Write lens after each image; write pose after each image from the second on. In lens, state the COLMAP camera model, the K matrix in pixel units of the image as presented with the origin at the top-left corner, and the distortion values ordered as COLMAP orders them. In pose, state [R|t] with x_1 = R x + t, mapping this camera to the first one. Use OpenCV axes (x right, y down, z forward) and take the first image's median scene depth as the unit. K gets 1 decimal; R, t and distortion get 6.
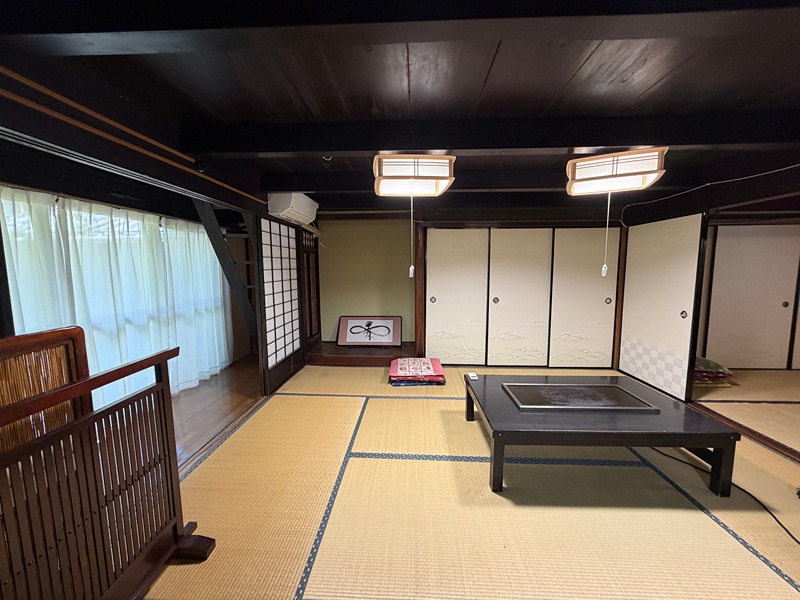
lens RADIAL K [[302.5, 0, 401.4], [0, 302.5, 298.6], [0, 0, 1]] dist [0.001642, 0.000233]
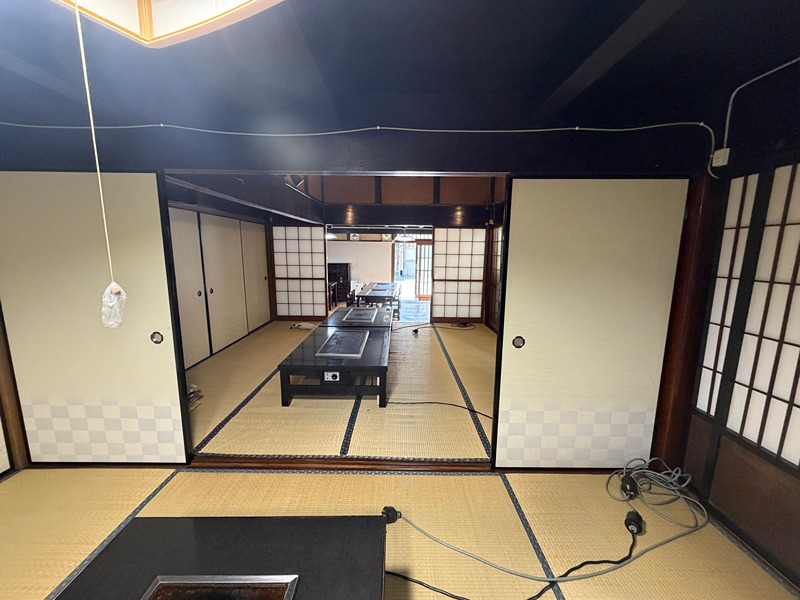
lens RADIAL K [[322.4, 0, 398.2], [0, 322.4, 300.8], [0, 0, 1]] dist [0.011552, -0.000100]
pose [[-0.042134, -0.154143, 0.987150, 0.224272], [0.102544, 0.982142, 0.157738, -0.064345], [-0.993836, 0.107872, -0.025575, 0.435375]]
